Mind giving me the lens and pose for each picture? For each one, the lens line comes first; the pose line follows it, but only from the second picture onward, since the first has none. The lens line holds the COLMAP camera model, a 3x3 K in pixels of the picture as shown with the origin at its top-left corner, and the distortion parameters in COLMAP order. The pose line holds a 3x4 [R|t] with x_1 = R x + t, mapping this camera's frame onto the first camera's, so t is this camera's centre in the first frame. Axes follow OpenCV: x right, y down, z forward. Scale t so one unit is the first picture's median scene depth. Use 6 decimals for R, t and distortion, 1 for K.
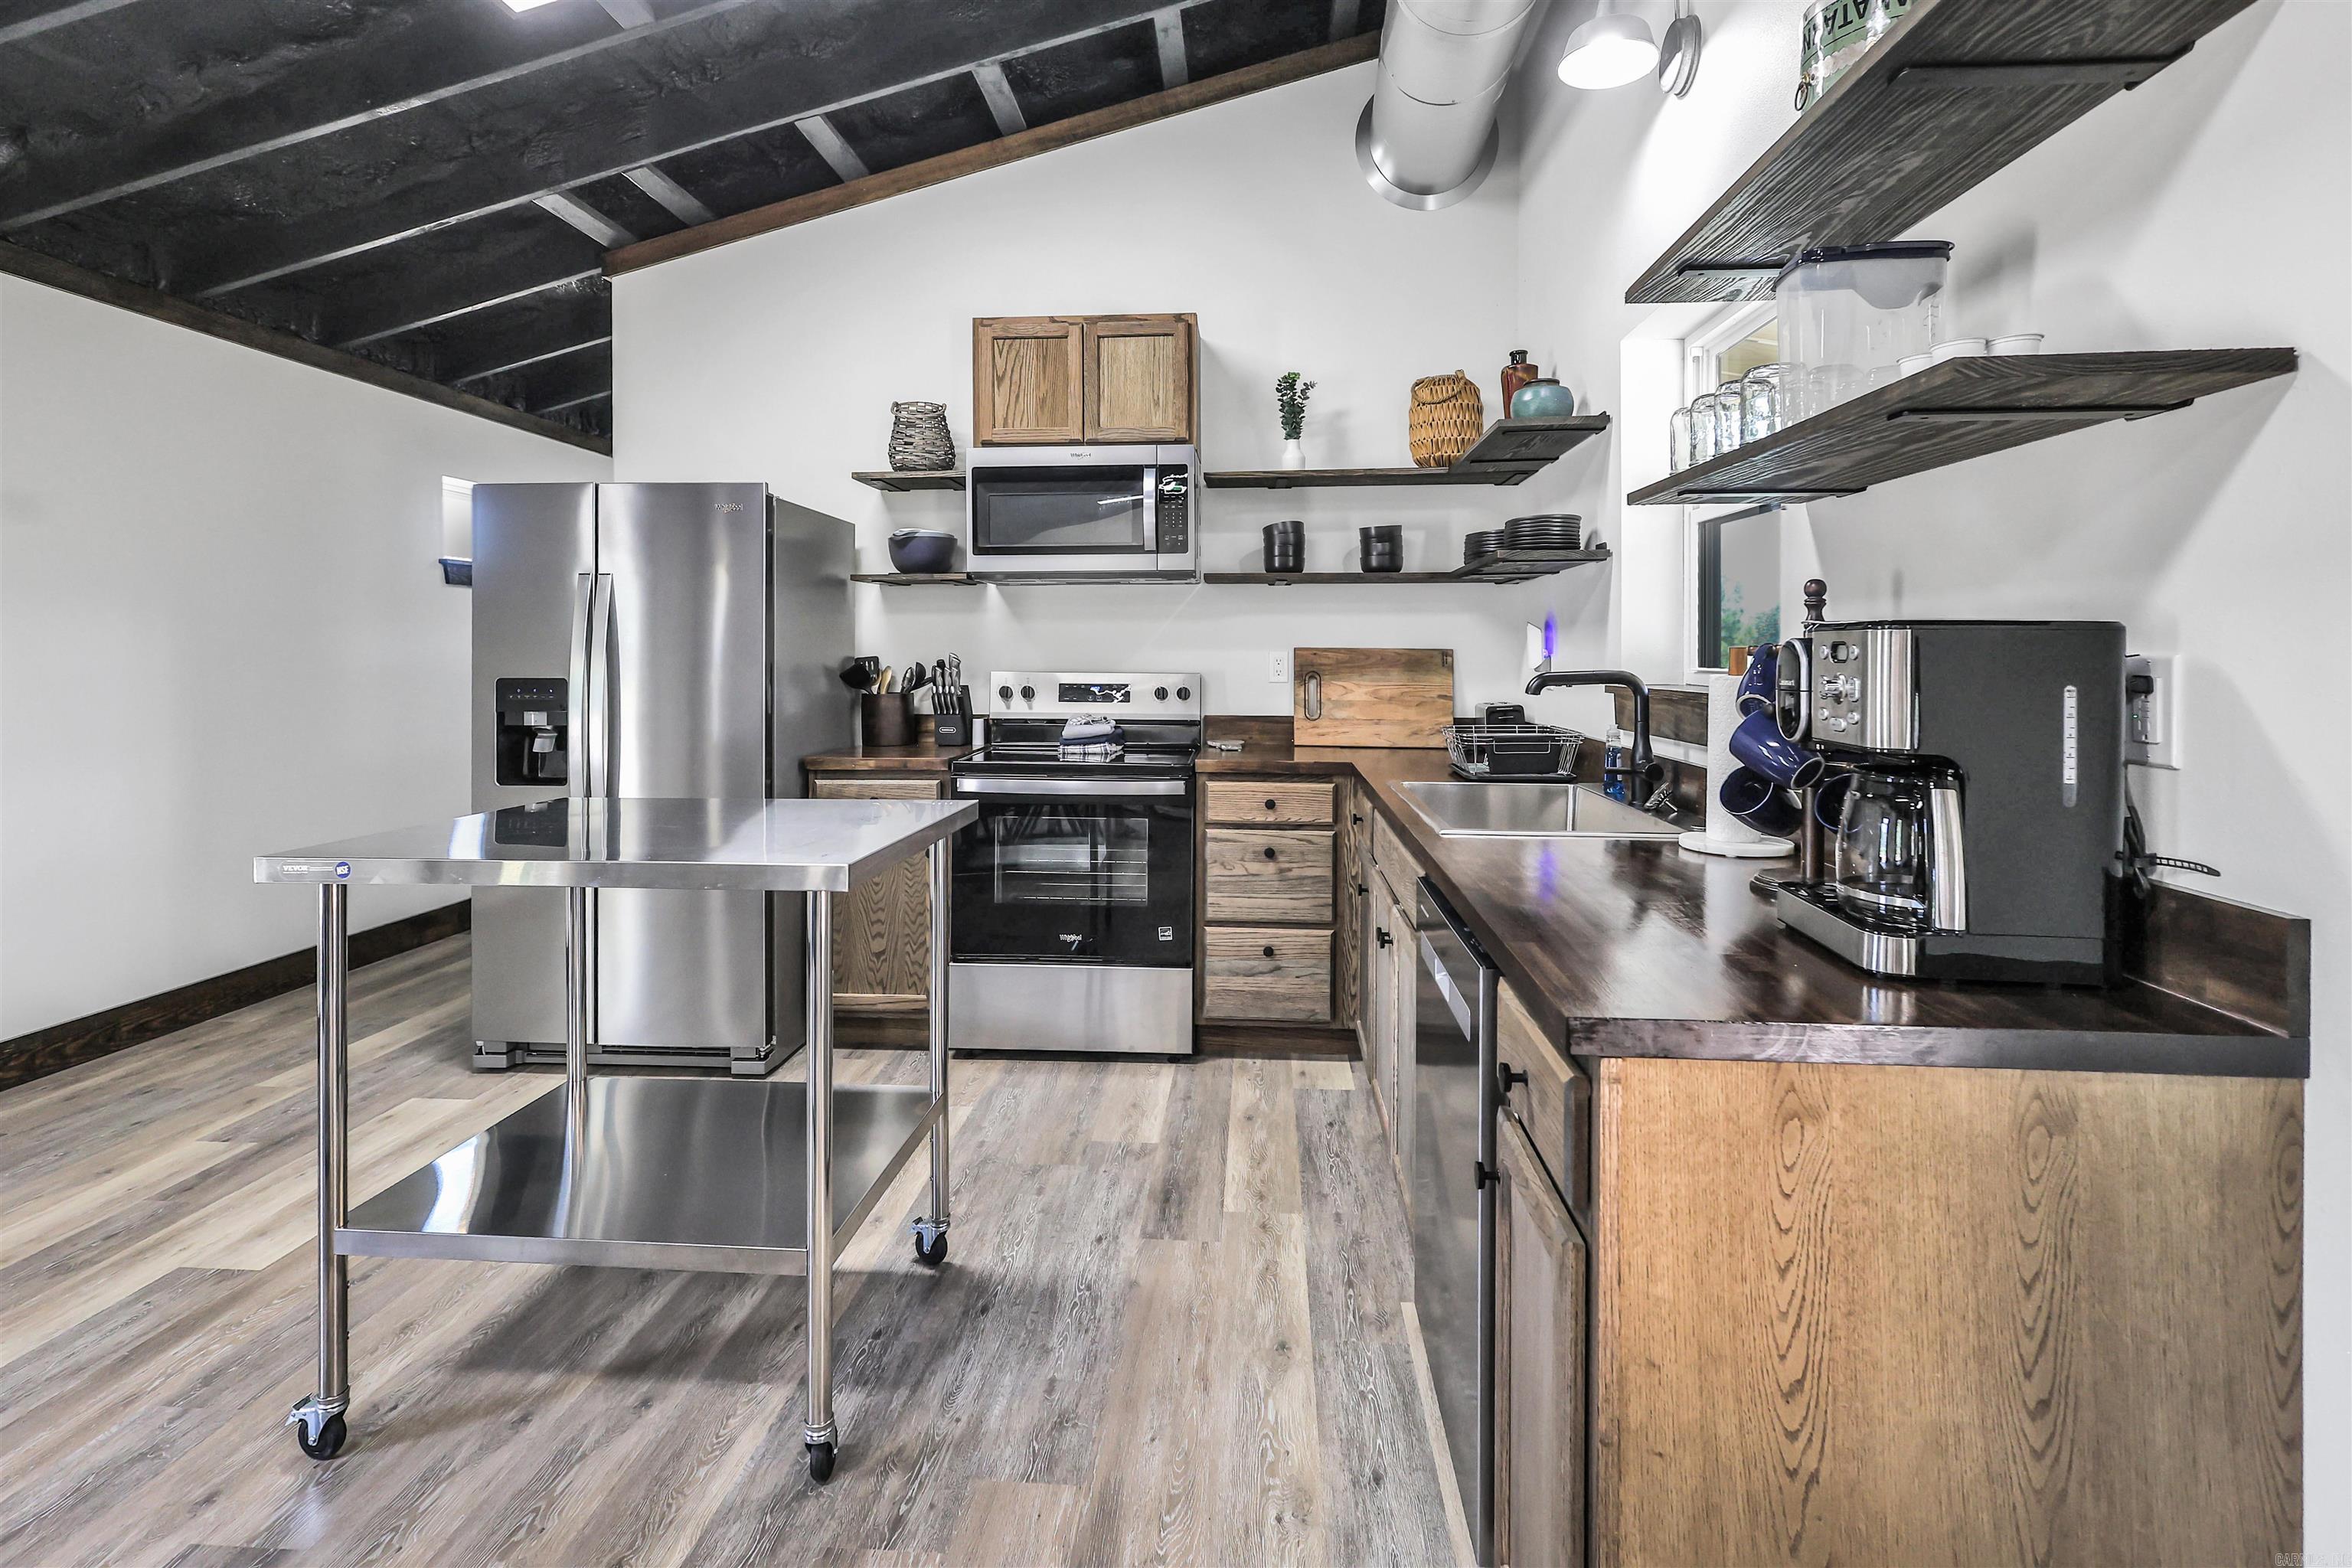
lens RADIAL K [[1111.3, 0, 1194.8], [0, 1111.3, 664.9], [0, 0, 1]] dist [-0.012278, -0.001733]
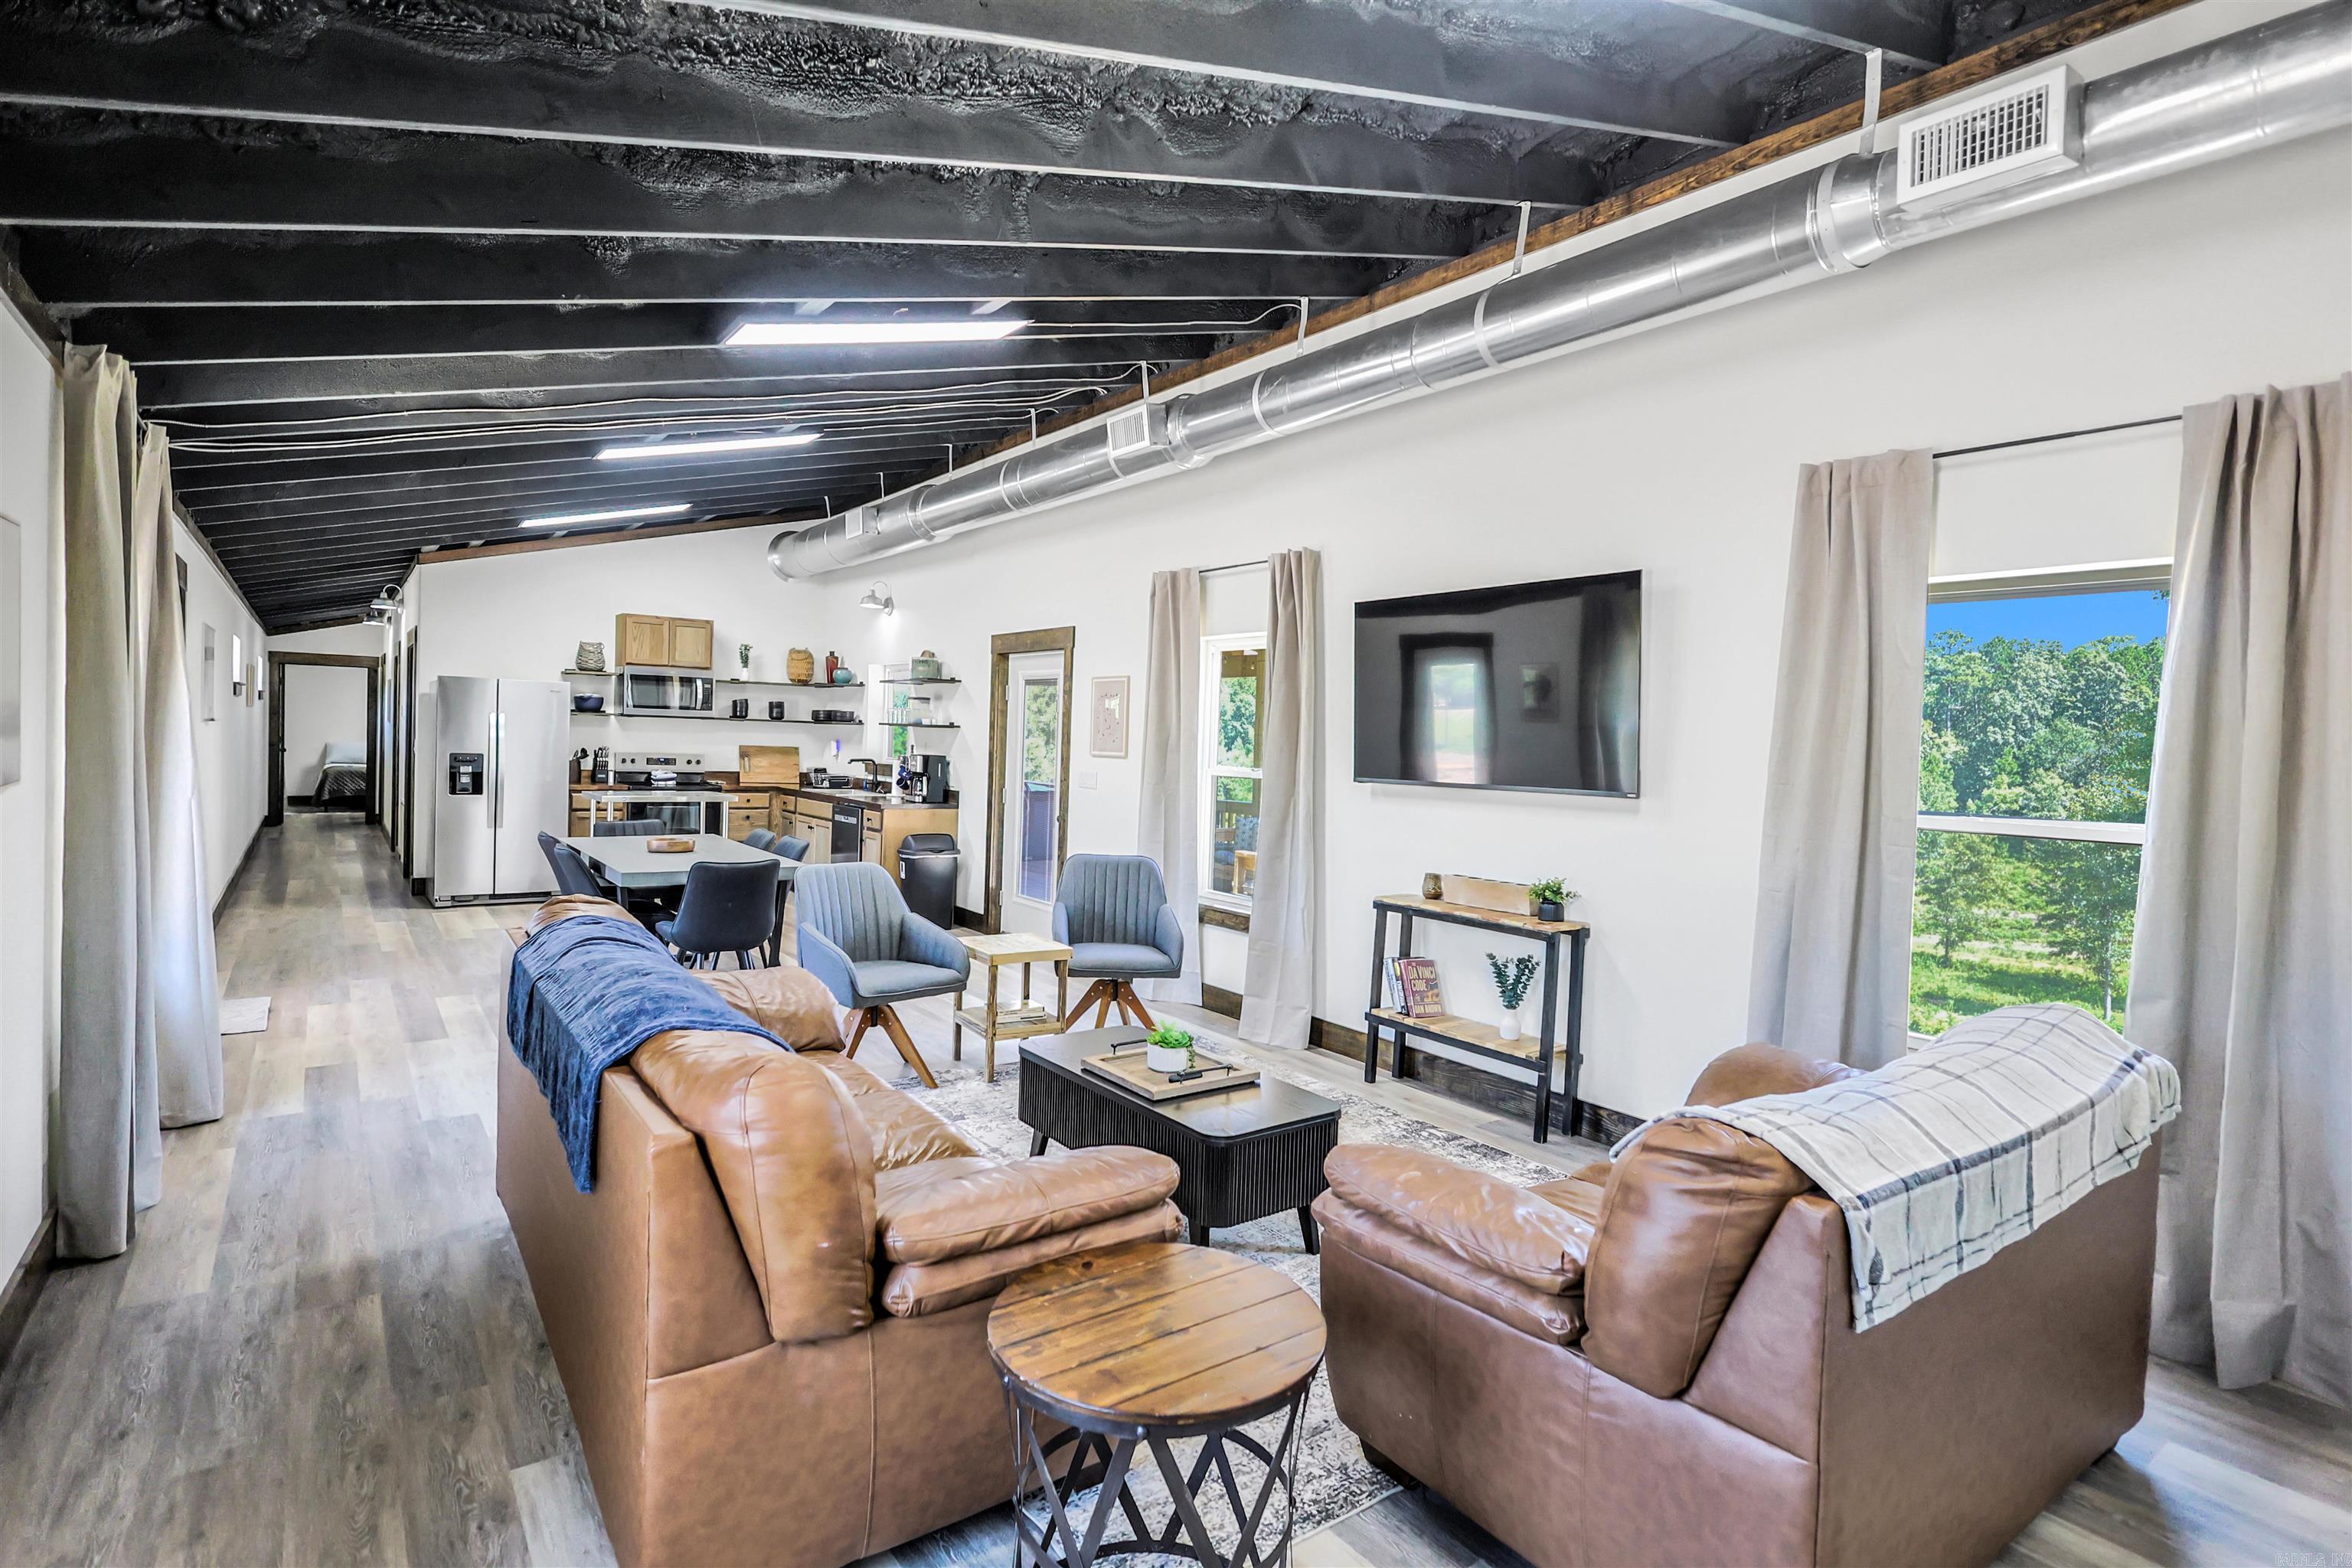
lens RADIAL K [[1200.3, 0, 1168.4], [0, 1200.3, 759.1], [0, 0, 1]] dist [0.001247, 0.002176]
pose [[0.771978, 0.013987, 0.635495, -0.986084], [-0.027444, 0.999559, 0.011338, -0.045354], [-0.635056, -0.026193, 0.772022, -1.936005]]
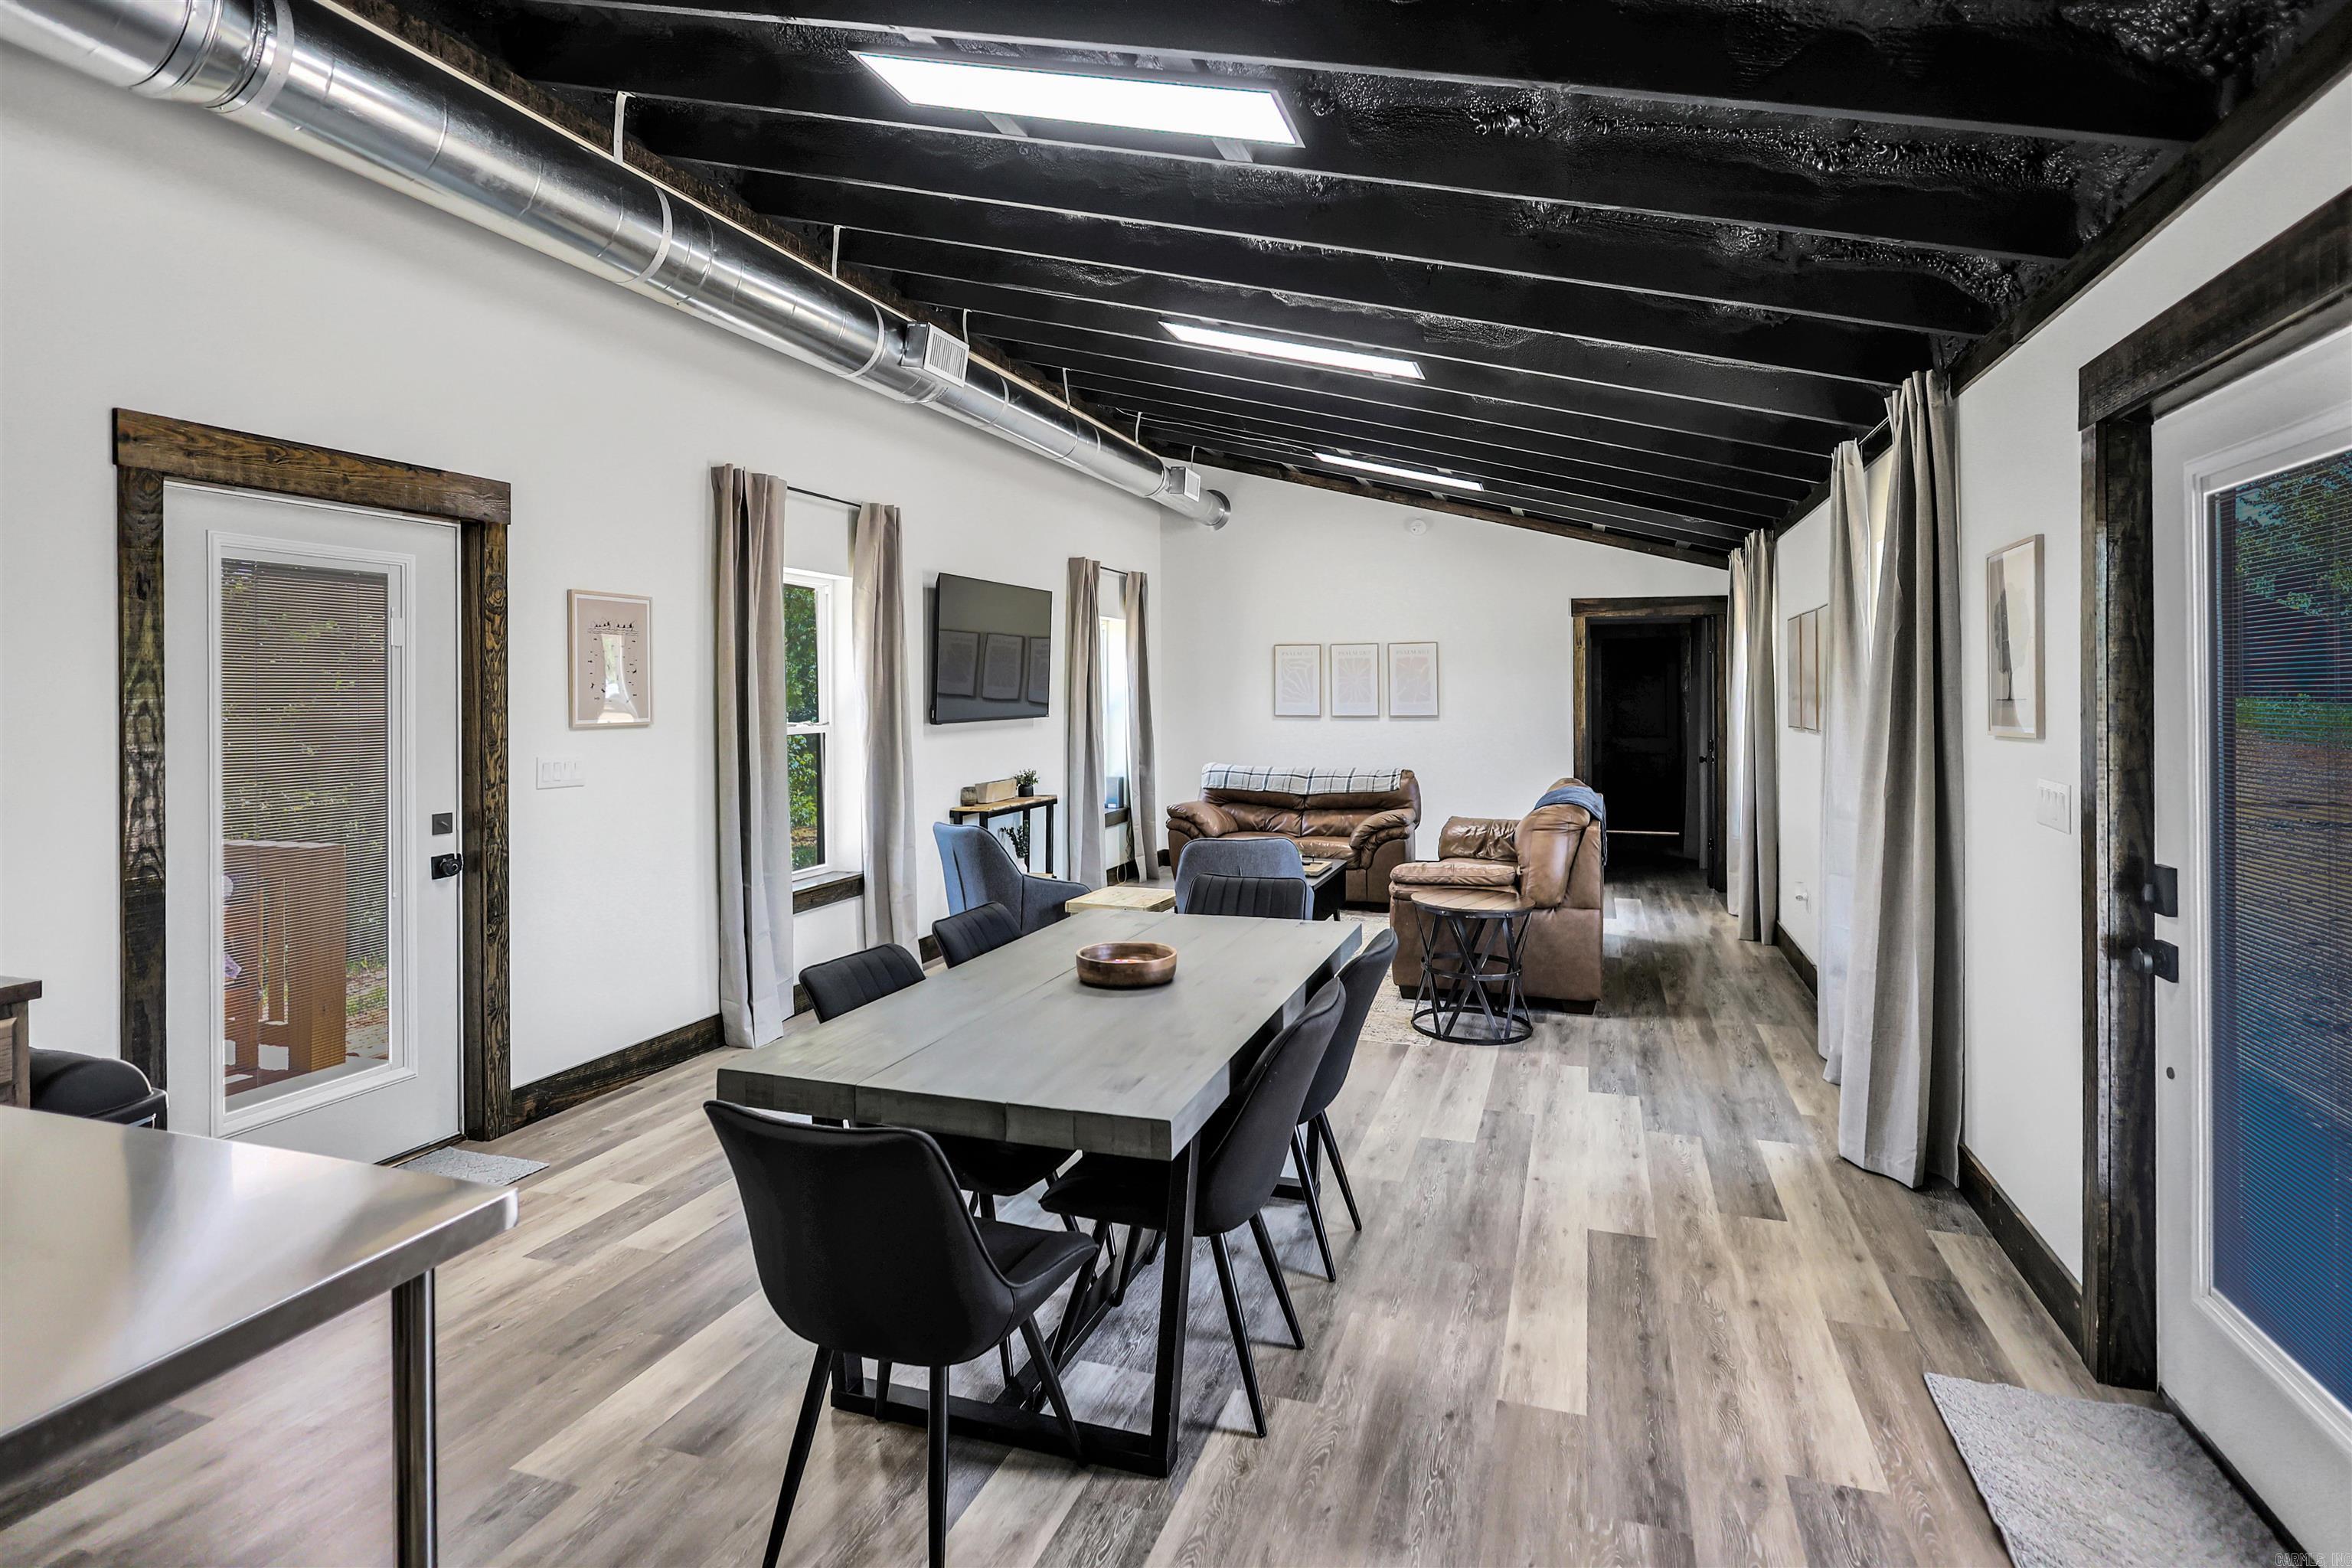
lens RADIAL K [[1200.3, 0, 1195.9], [0, 1200.3, 712.5], [0, 0, 1]] dist [0.001247, 0.002176]
pose [[-0.970517, -0.002008, 0.241022, -0.651480], [0.004142, 0.999679, 0.025004, -0.067887], [-0.240995, 0.025265, -0.970197, 0.722490]]
